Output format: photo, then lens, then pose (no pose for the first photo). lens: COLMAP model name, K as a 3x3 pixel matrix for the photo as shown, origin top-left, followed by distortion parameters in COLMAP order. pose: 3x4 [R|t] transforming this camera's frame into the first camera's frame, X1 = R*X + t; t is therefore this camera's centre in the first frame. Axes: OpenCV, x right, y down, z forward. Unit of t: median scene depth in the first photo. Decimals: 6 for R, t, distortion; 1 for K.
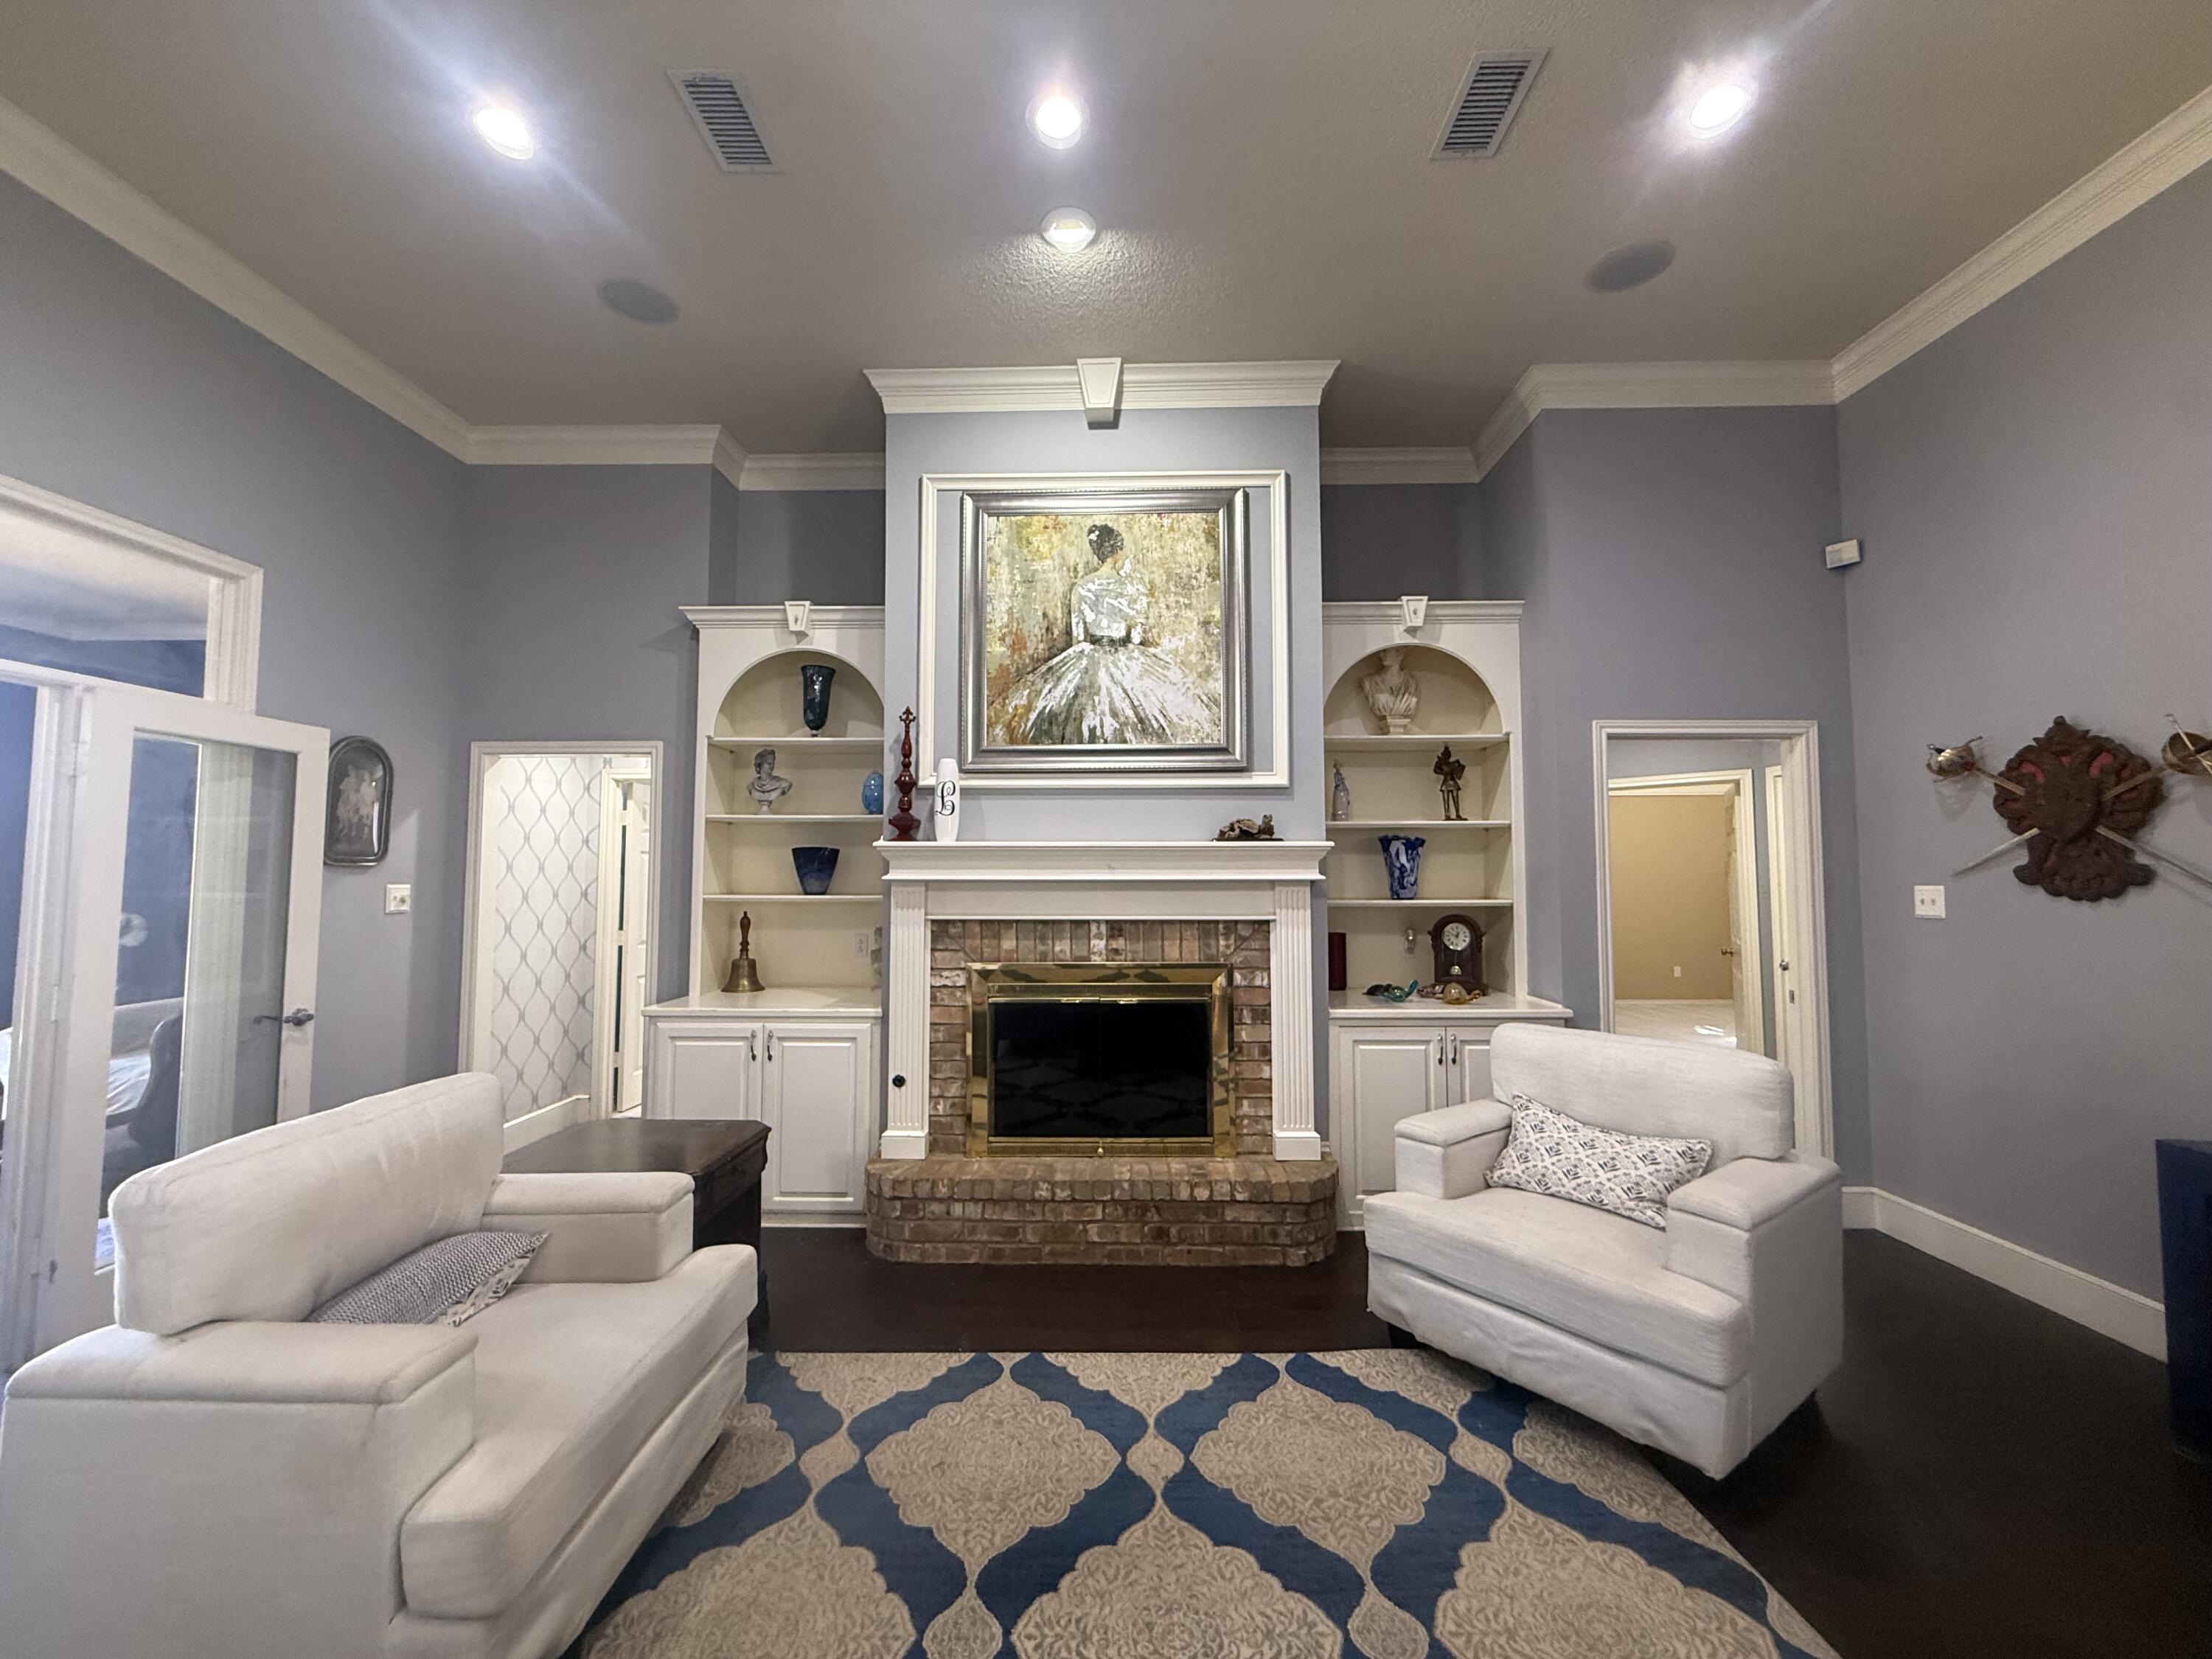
lens RADIAL K [[874.3, 0, 1104.1], [0, 874.3, 830.1], [0, 0, 1]] dist [0.001671, 0.000001]
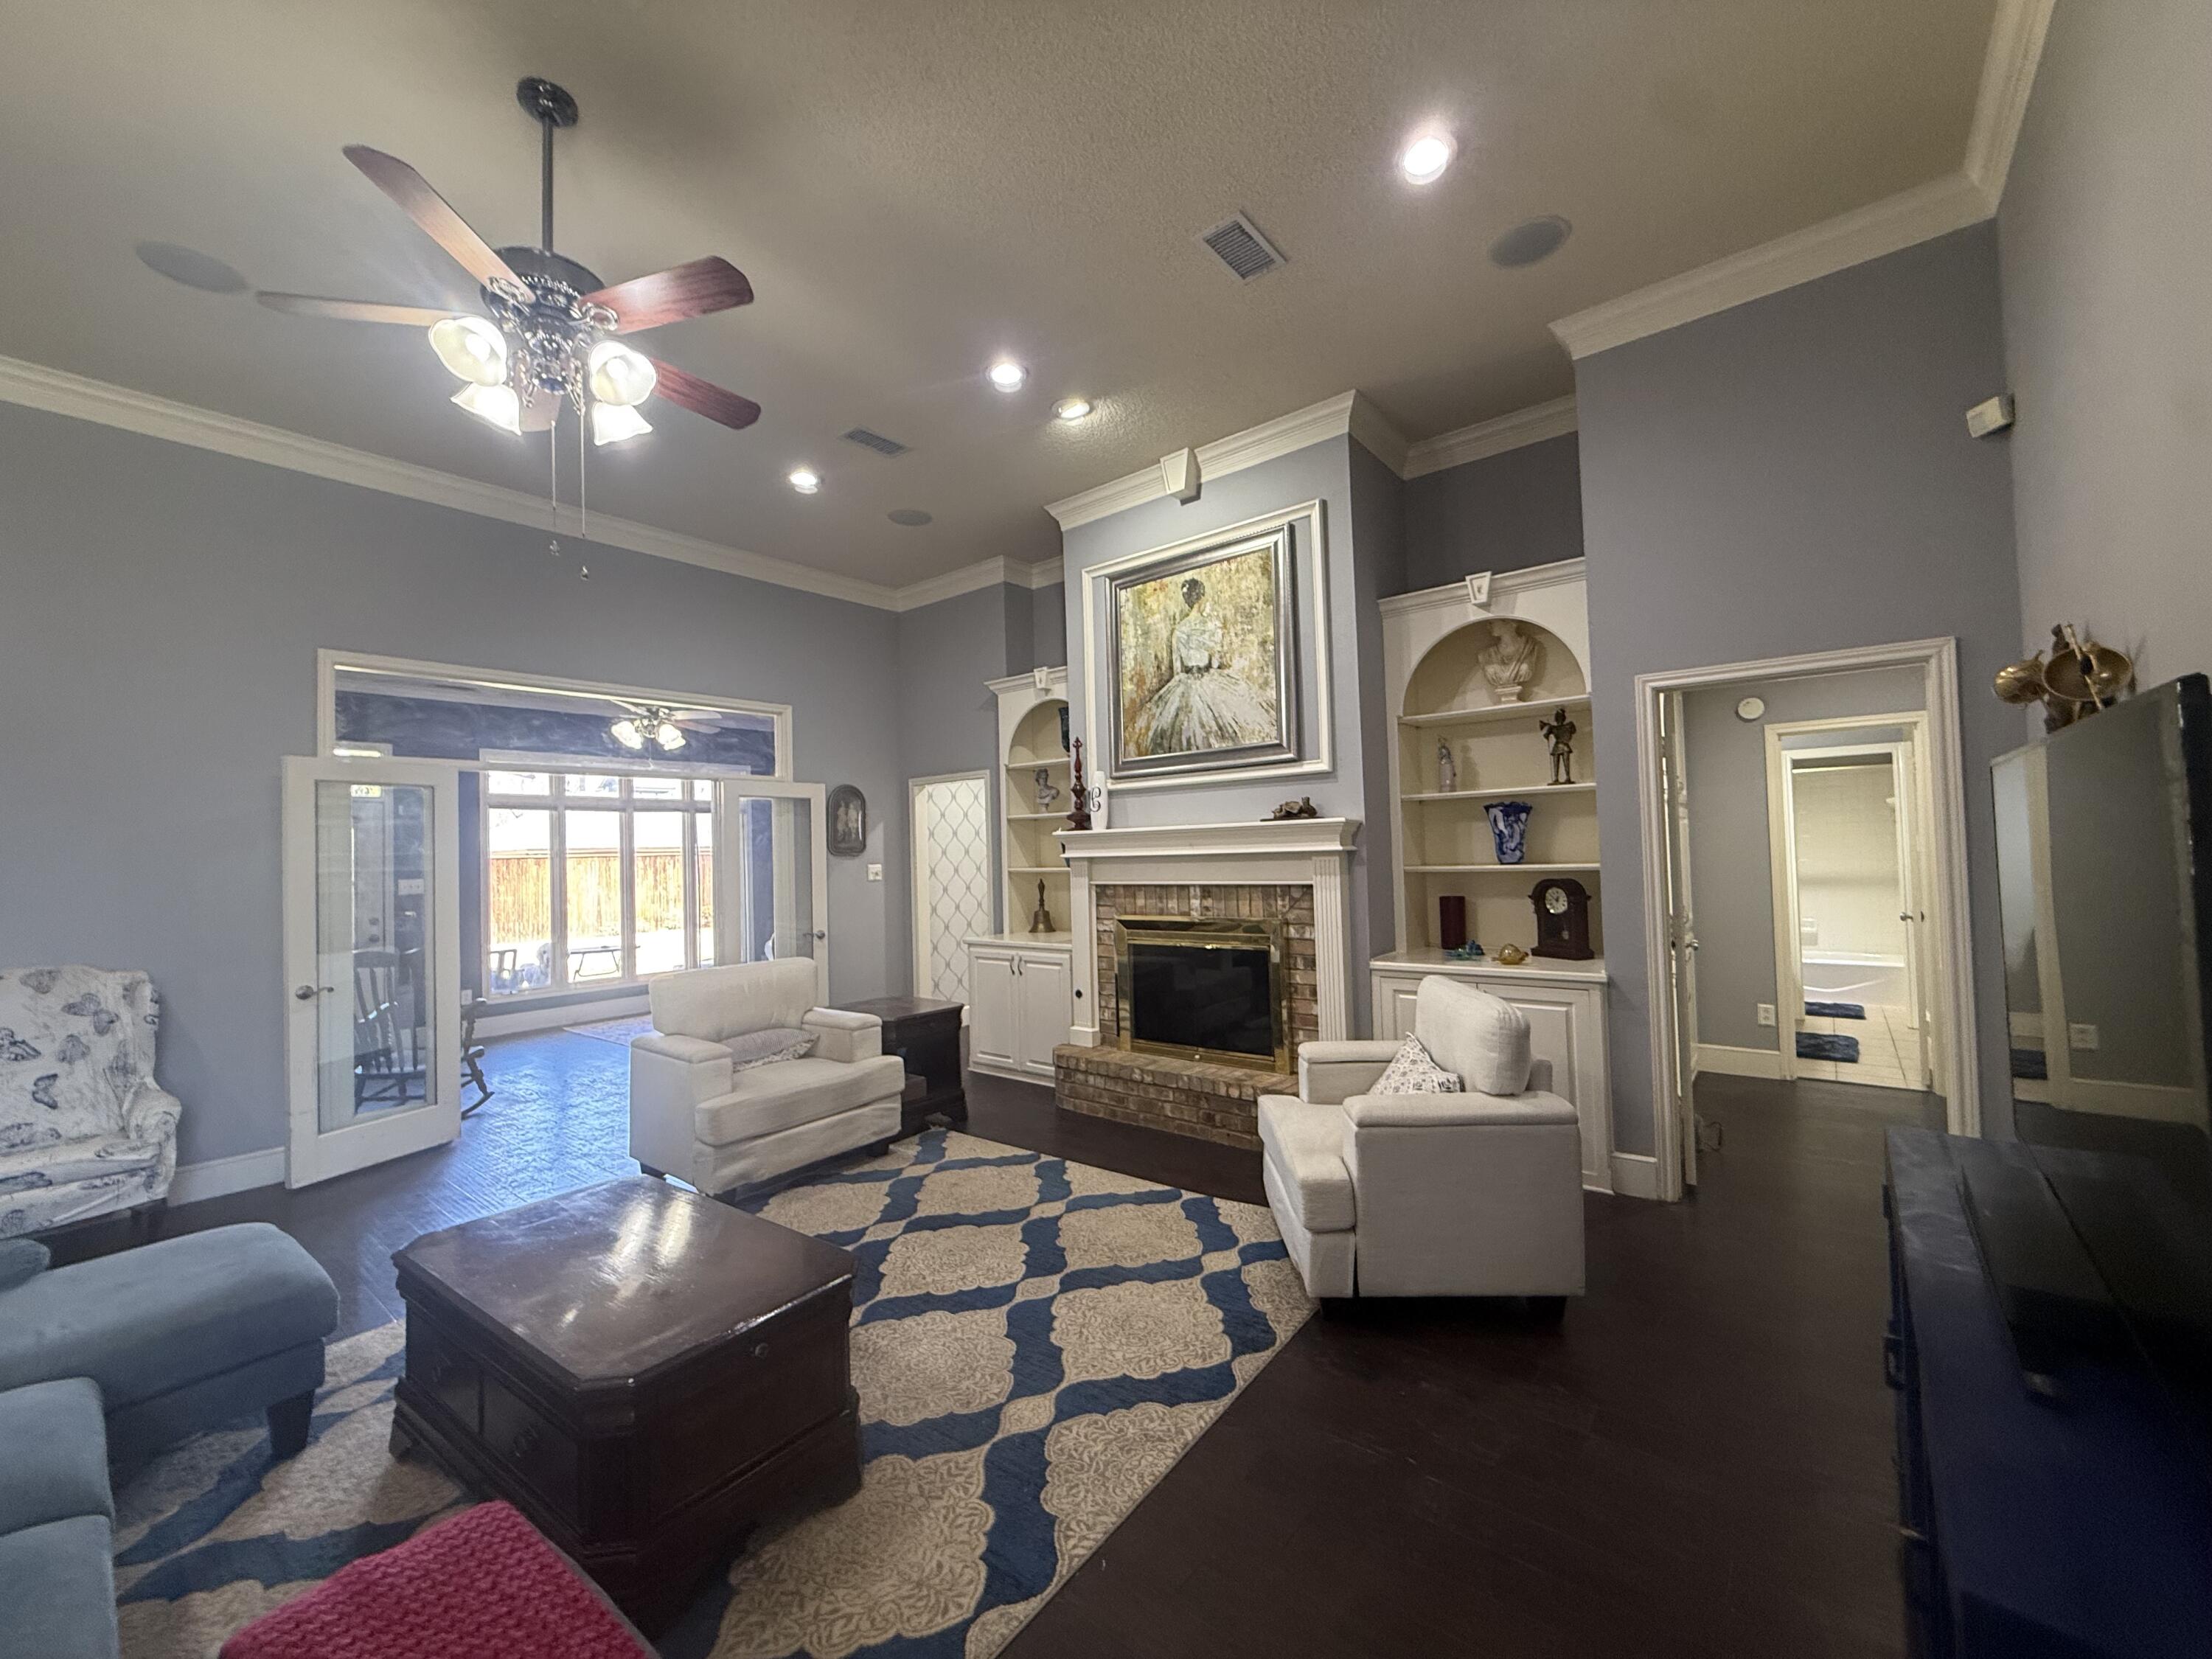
lens RADIAL K [[874.3, 0, 1107.4], [0, 874.3, 828.9], [0, 0, 1]] dist [0.001671, 0.000001]
pose [[0.790843, -0.039320, -0.610754, 0.687280], [0.062921, 0.997870, 0.017232, -0.011552], [0.608776, -0.052057, 0.791633, -0.116799]]
